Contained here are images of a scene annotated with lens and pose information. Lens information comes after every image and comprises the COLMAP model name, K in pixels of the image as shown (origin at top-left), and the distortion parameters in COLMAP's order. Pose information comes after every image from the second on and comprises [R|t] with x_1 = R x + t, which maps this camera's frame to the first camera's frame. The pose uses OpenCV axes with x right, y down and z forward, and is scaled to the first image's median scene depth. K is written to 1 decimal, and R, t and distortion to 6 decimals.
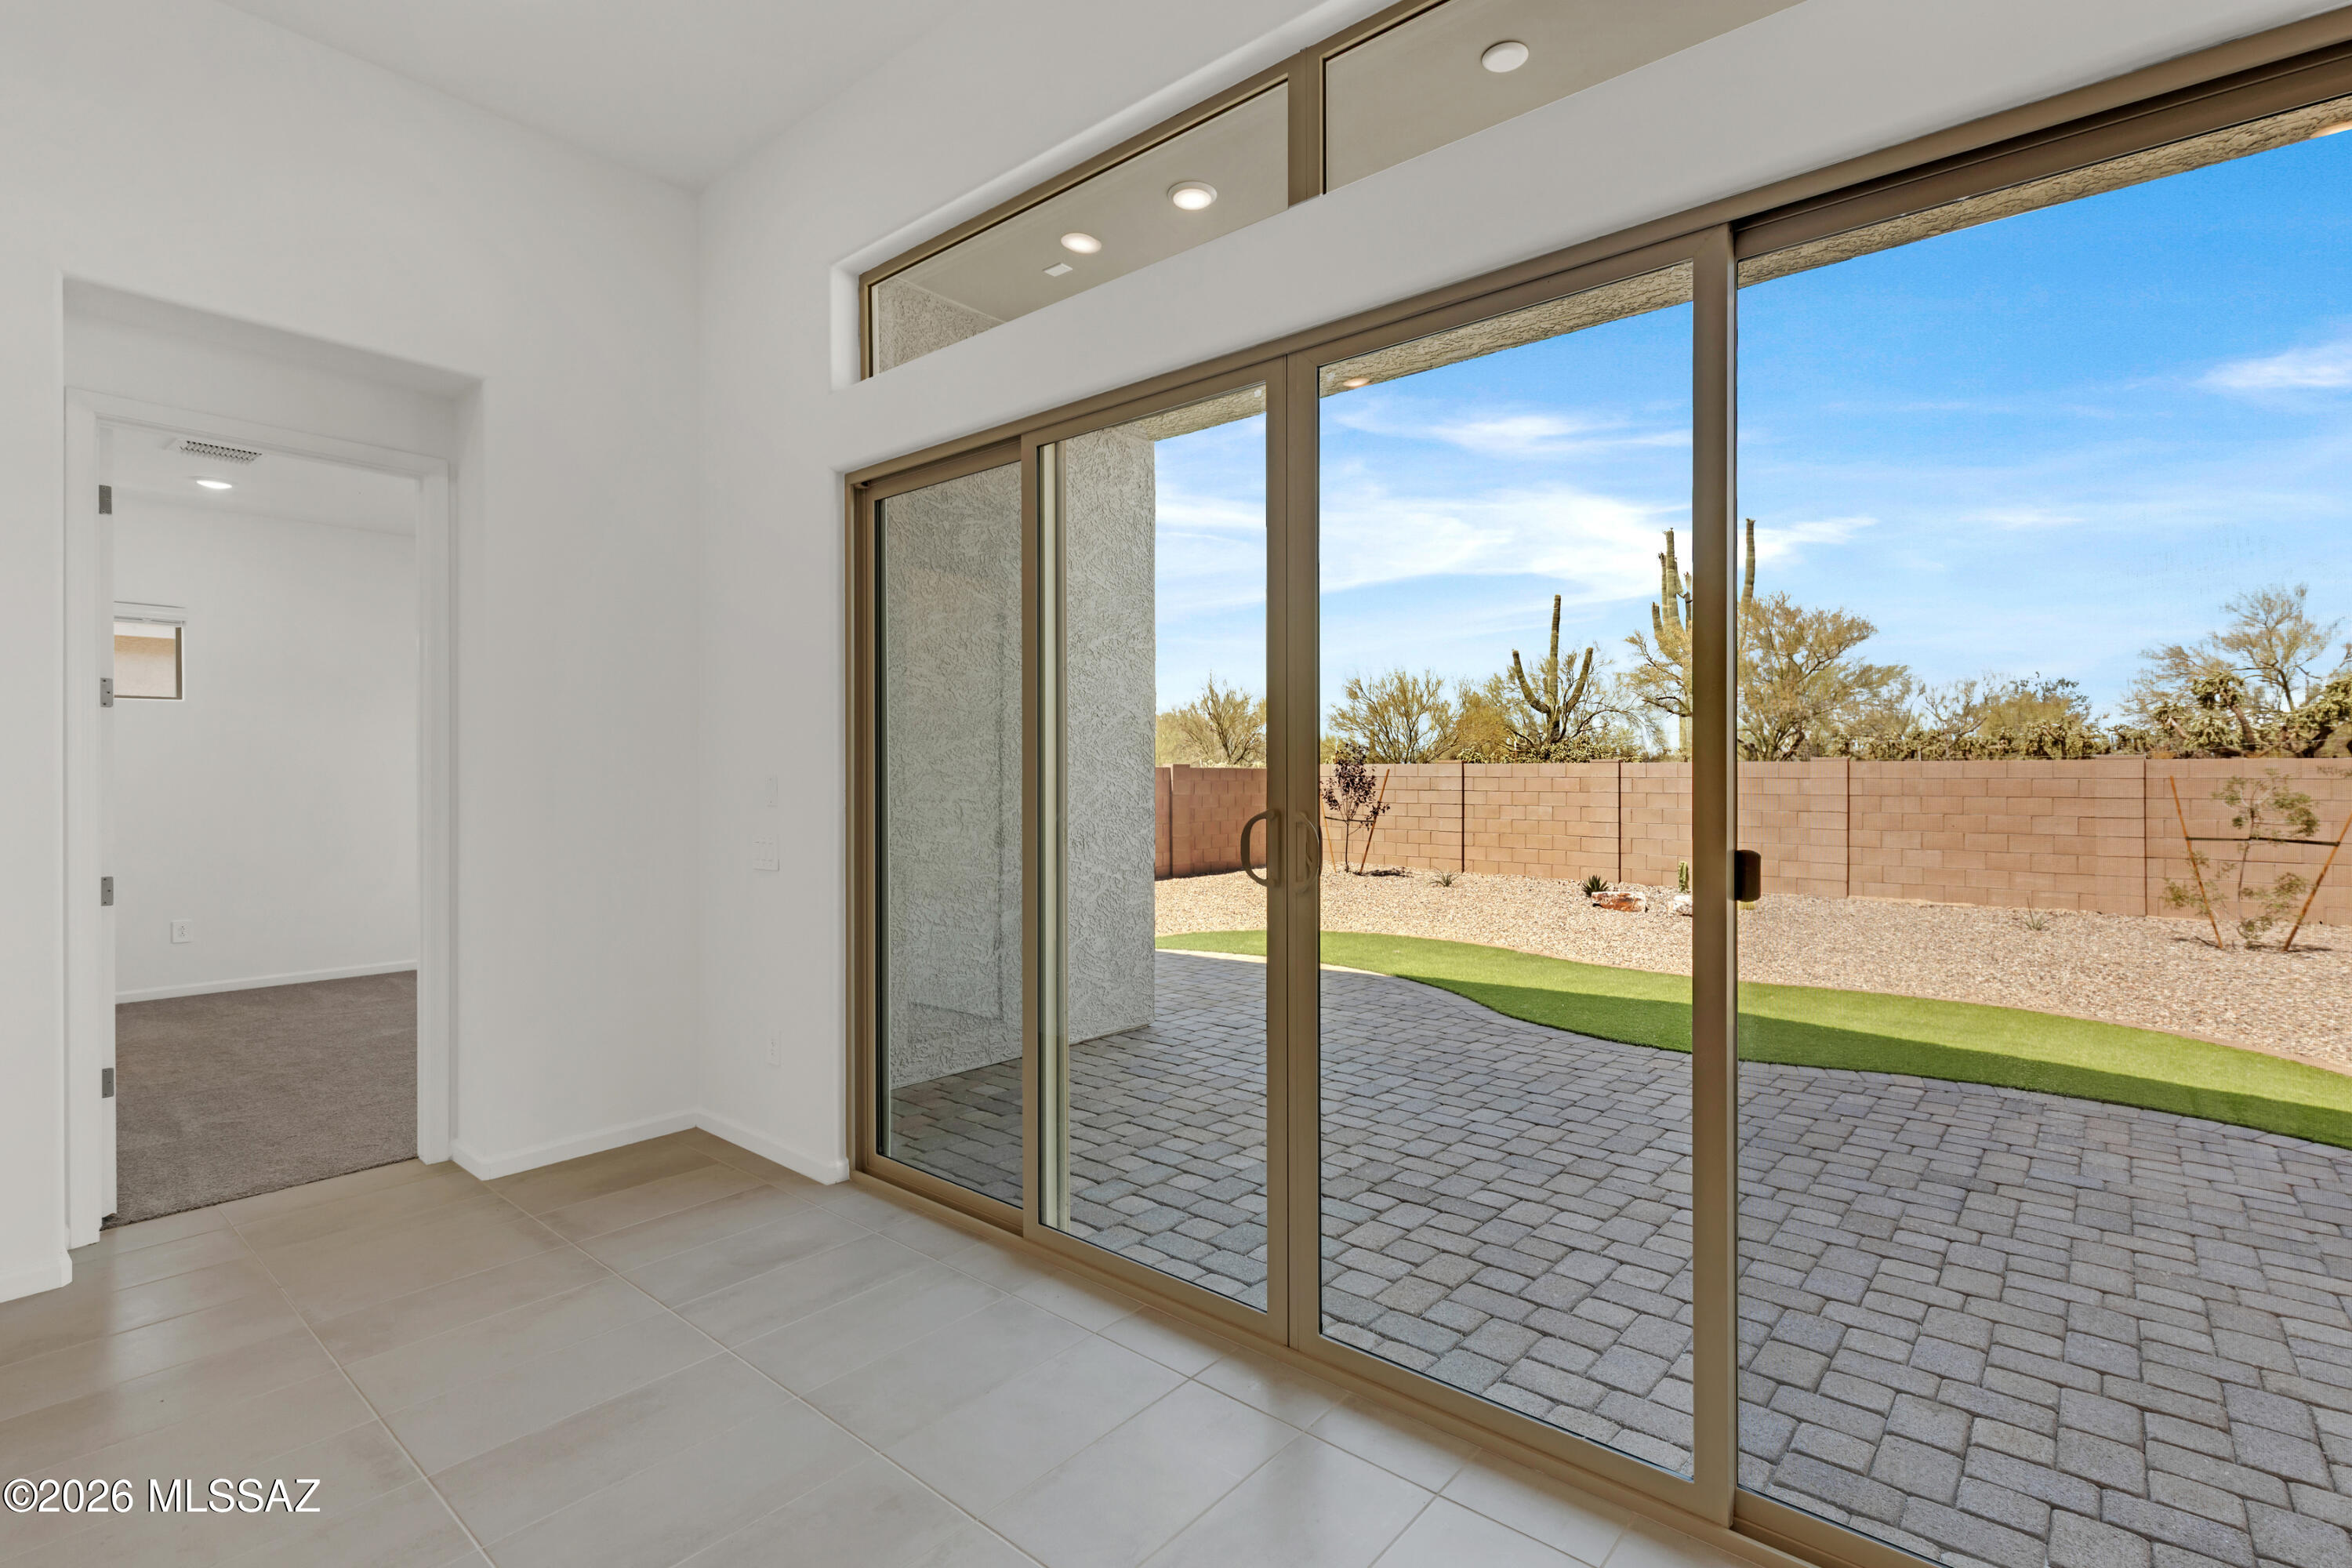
lens RADIAL K [[1105.5, 0, 1176.0], [0, 1105.5, 784.0], [0, 0, 1]] dist [0.011299, -0.000078]
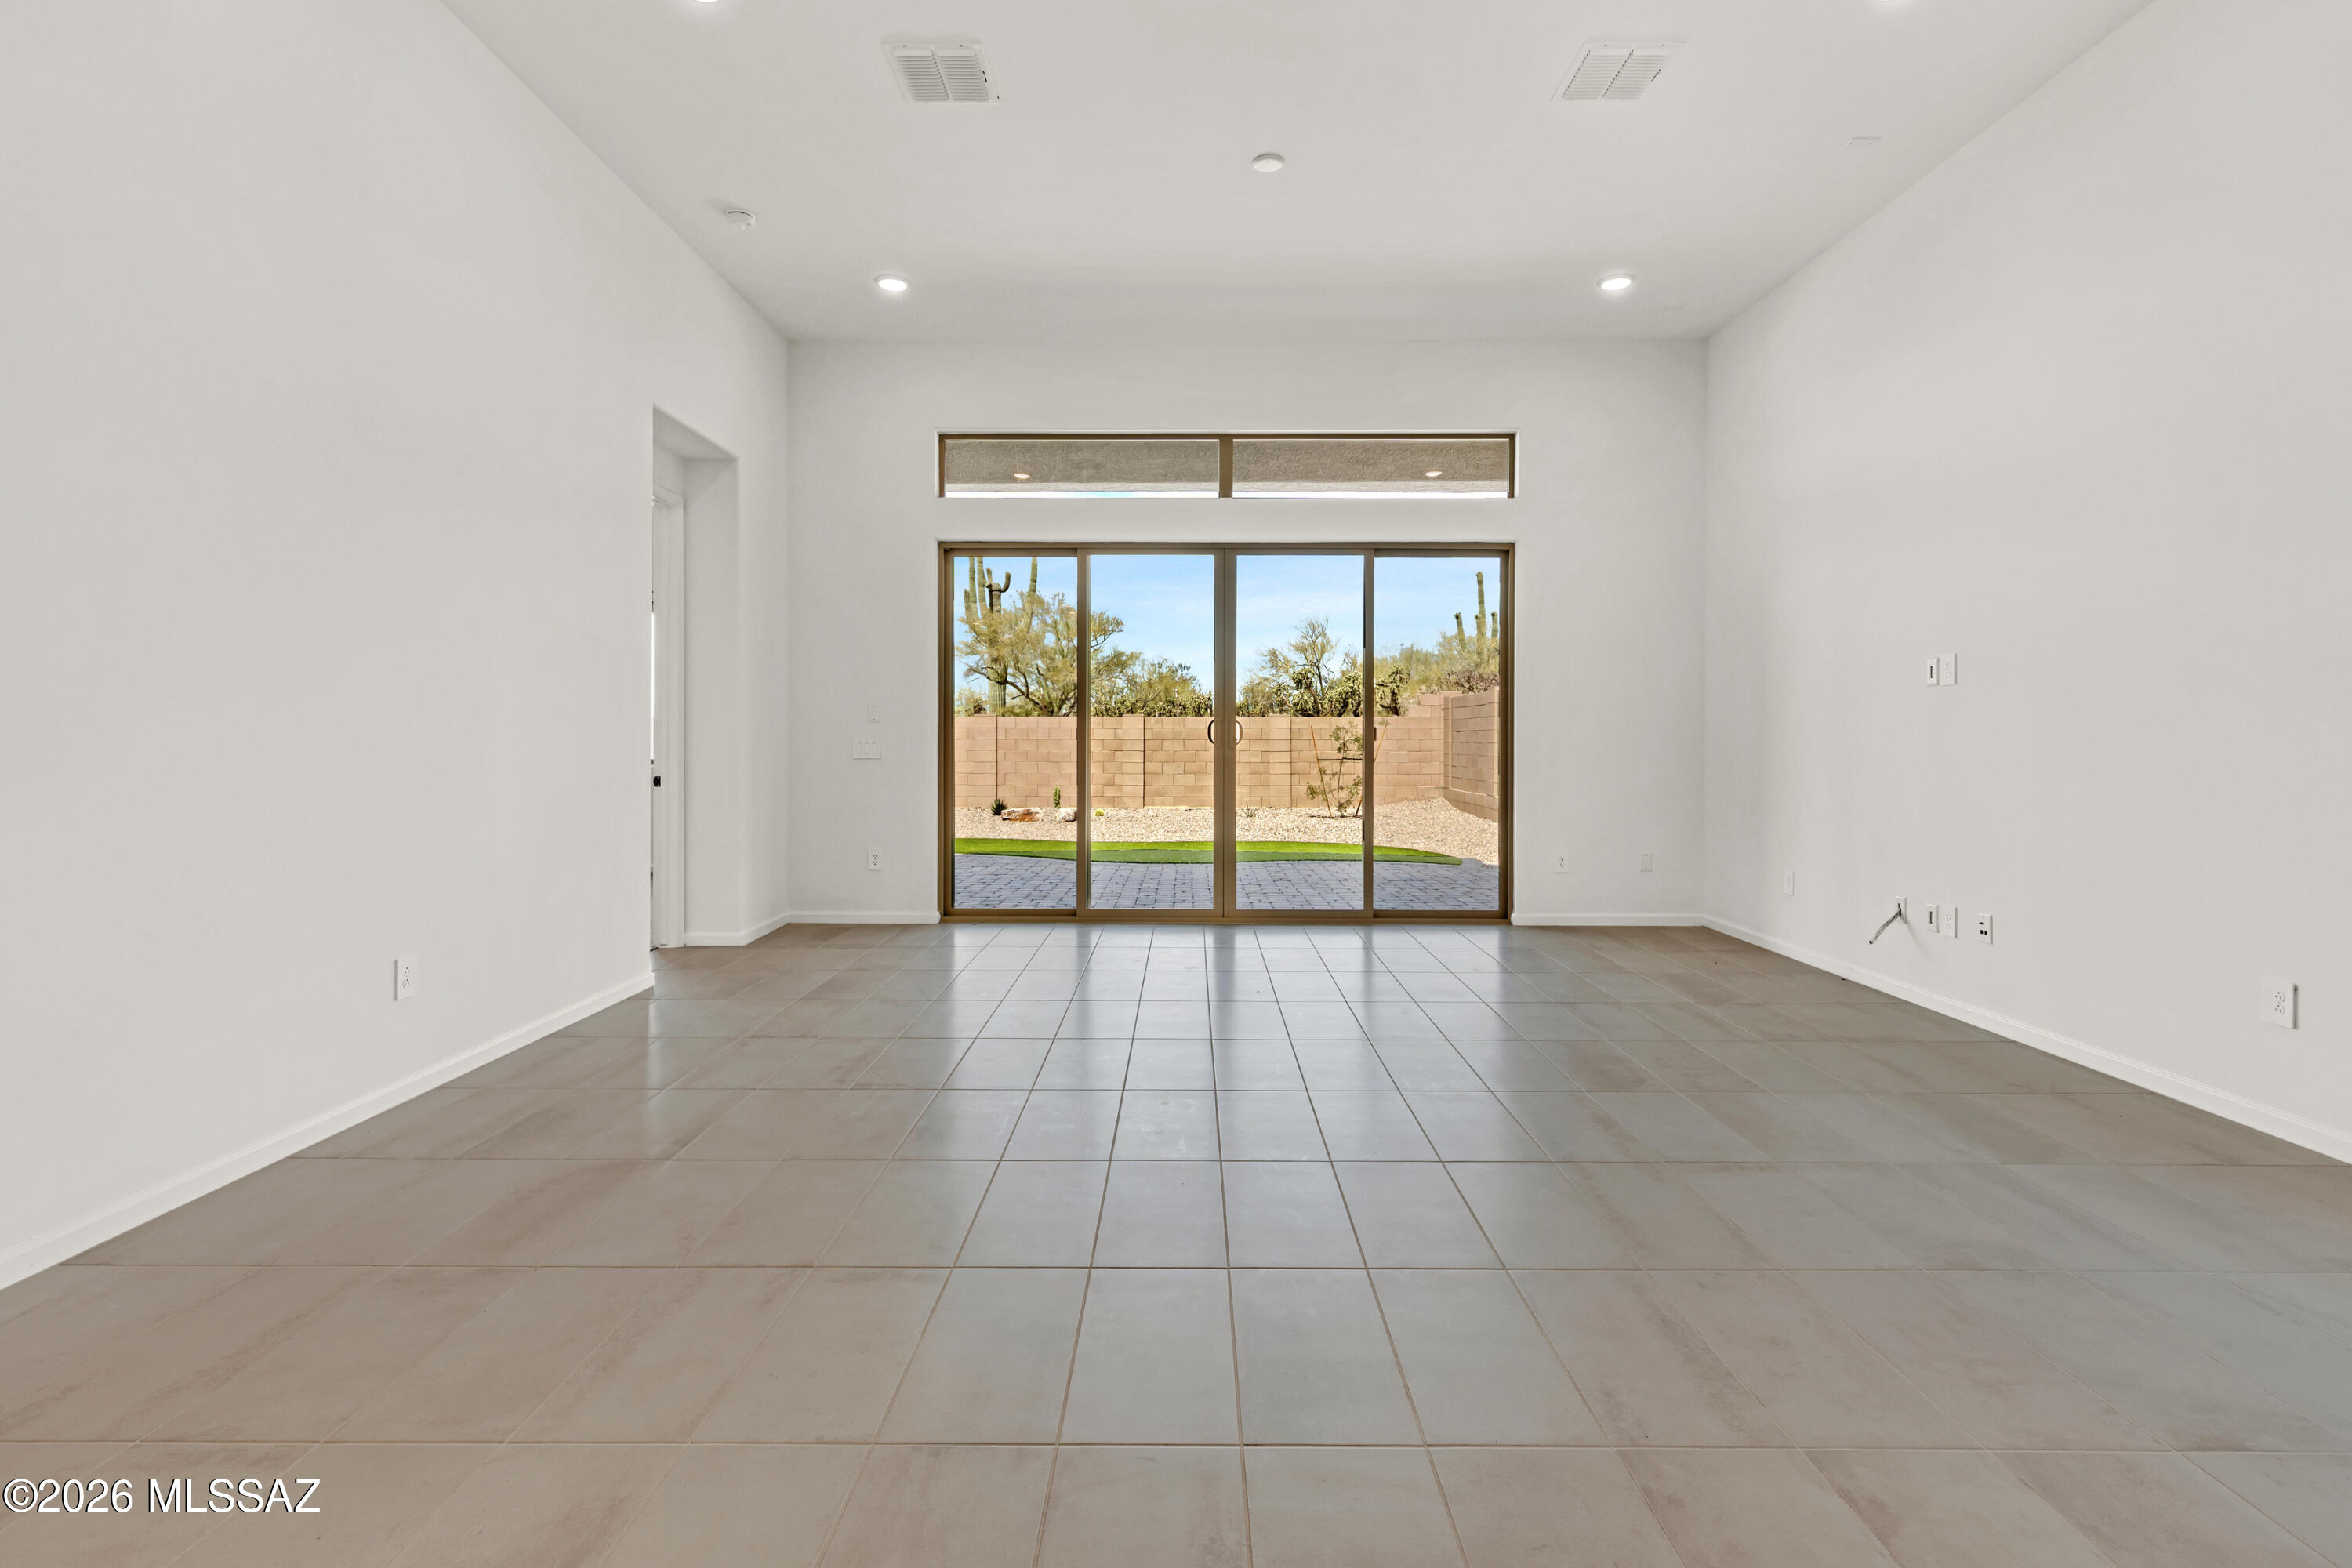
lens RADIAL K [[1105.5, 0, 1176.0], [0, 1105.5, 784.0], [0, 0, 1]] dist [0.011299, -0.000078]
pose [[0.769794, -0.026940, 0.637723, -0.339579], [0.004791, 0.999325, 0.036432, 0.016773], [-0.638274, -0.024990, 0.769404, -0.194548]]
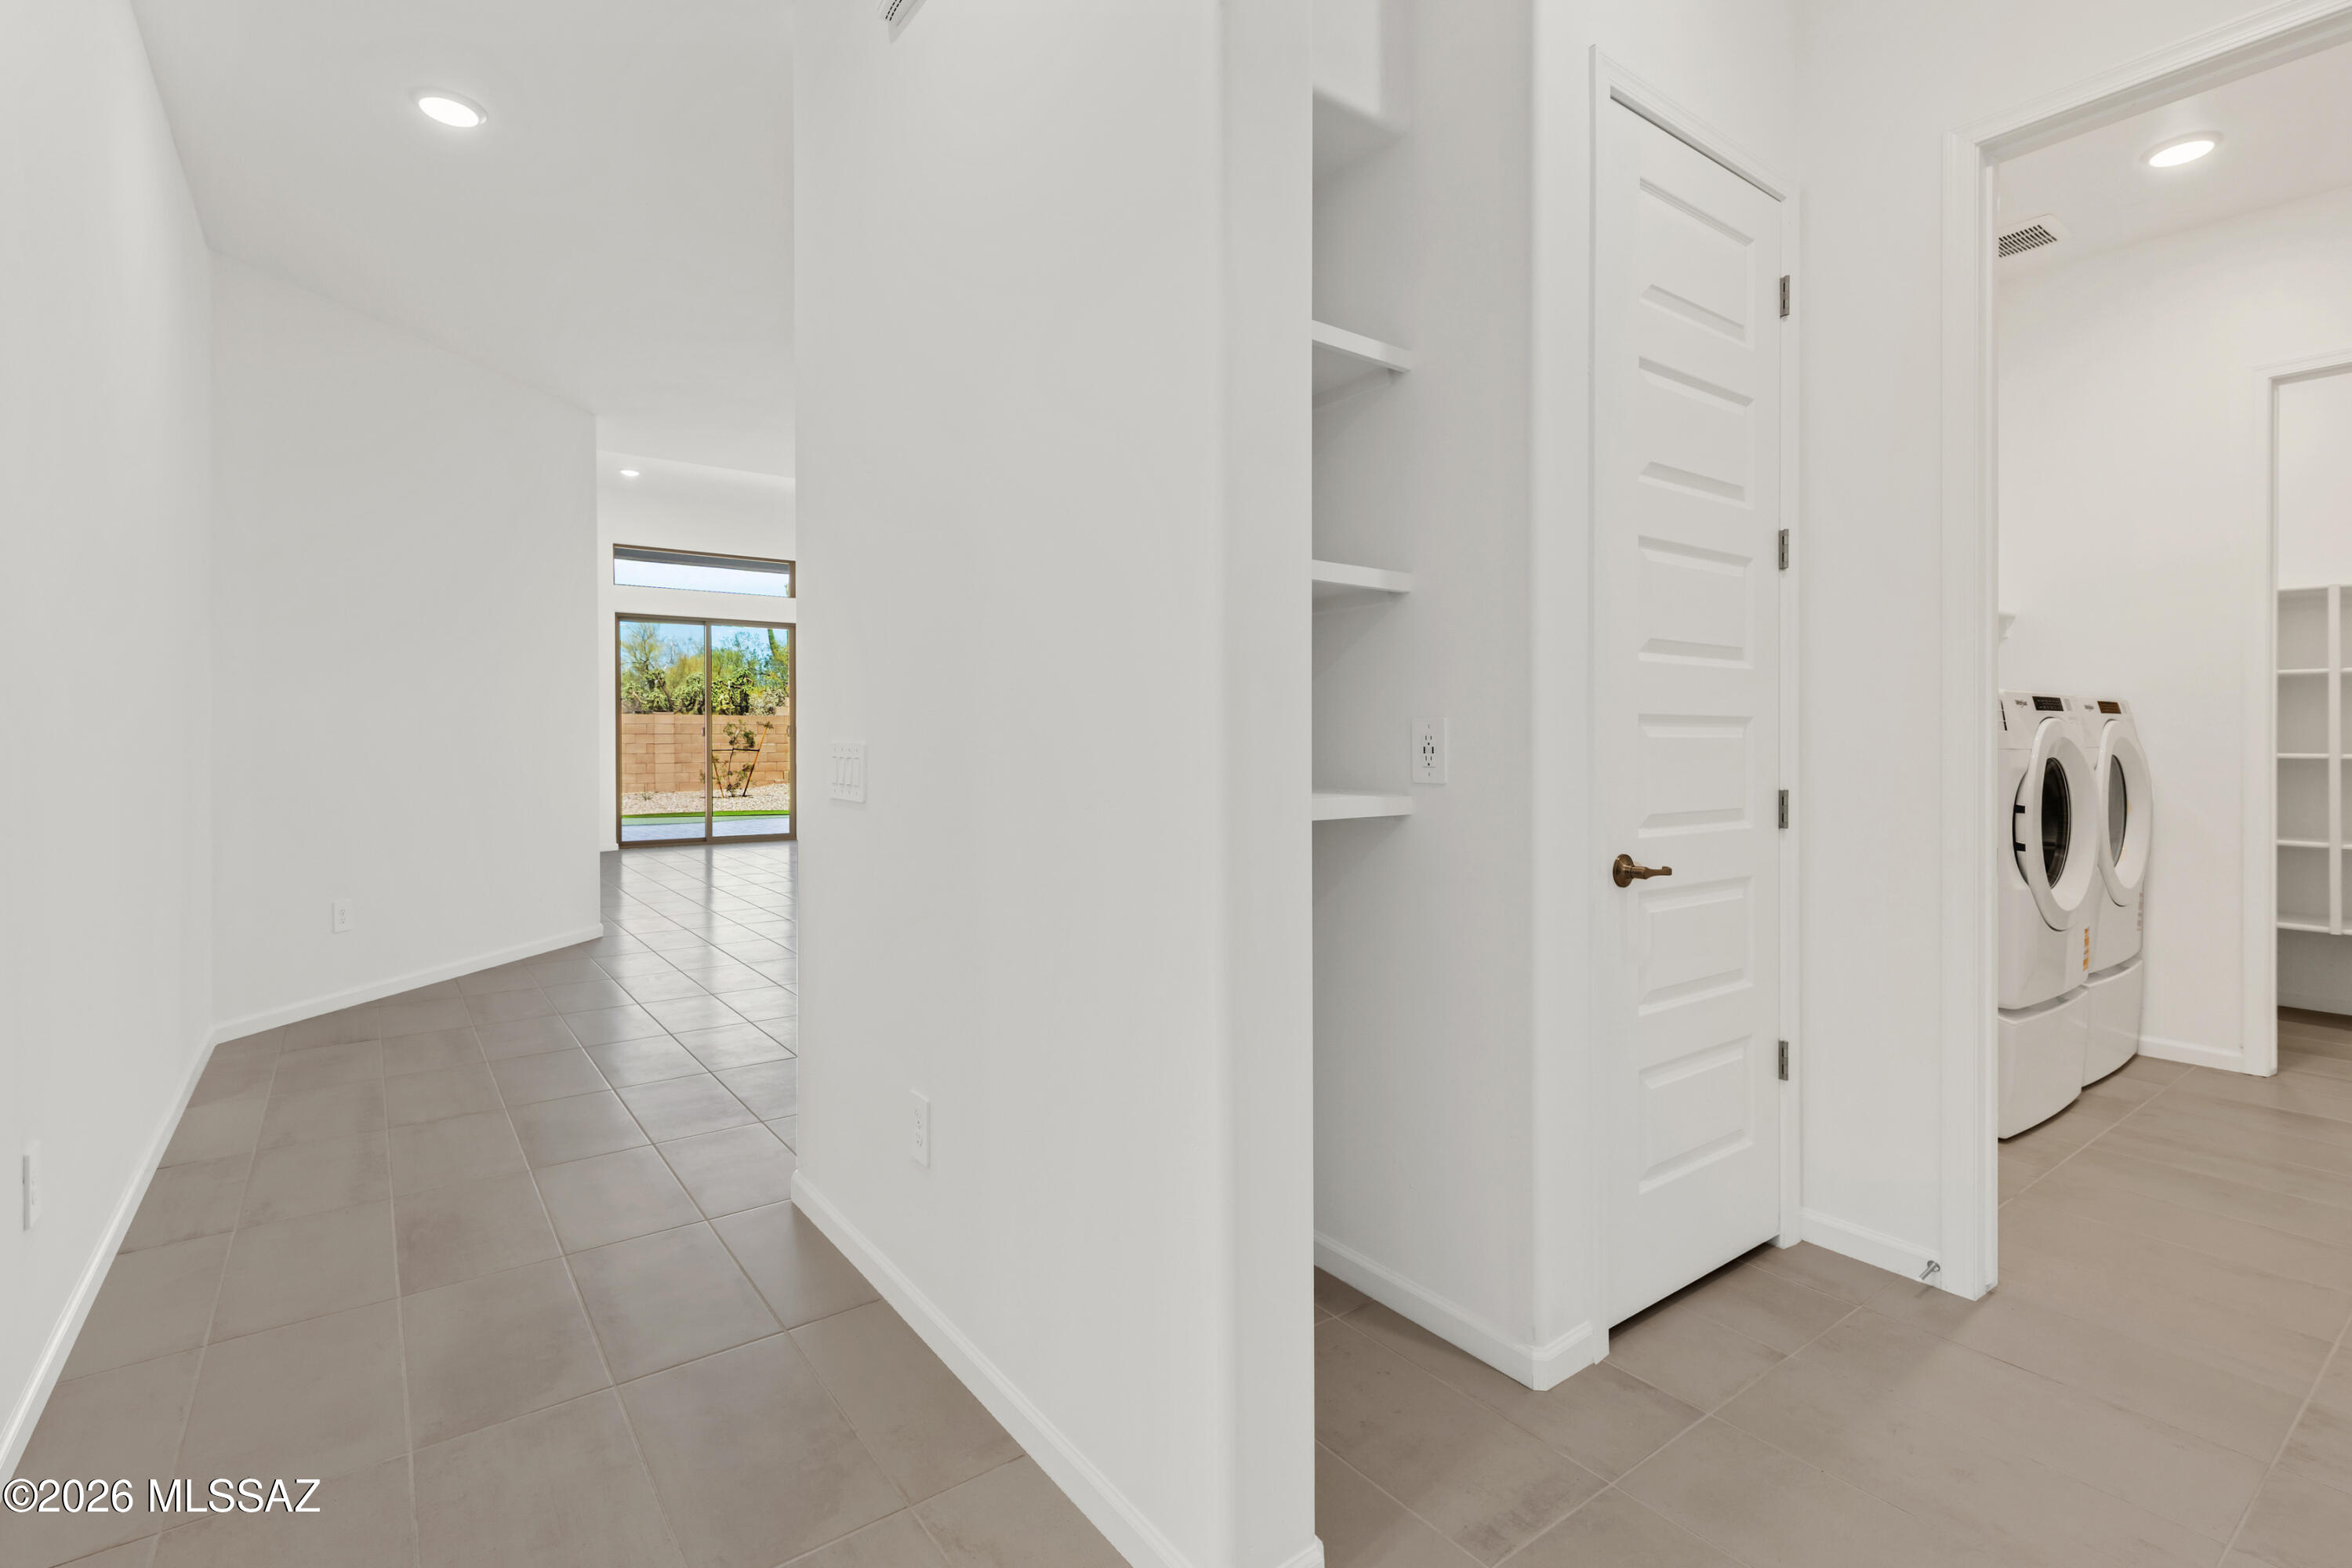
lens RADIAL K [[1105.5, 0, 1176.0], [0, 1105.5, 784.0], [0, 0, 1]] dist [0.011299, -0.000078]
pose [[0.226201, -0.043628, 0.973103, -0.833407], [0.001748, 0.999013, 0.044383, 0.014717], [-0.974079, -0.008339, 0.226054, -0.326659]]
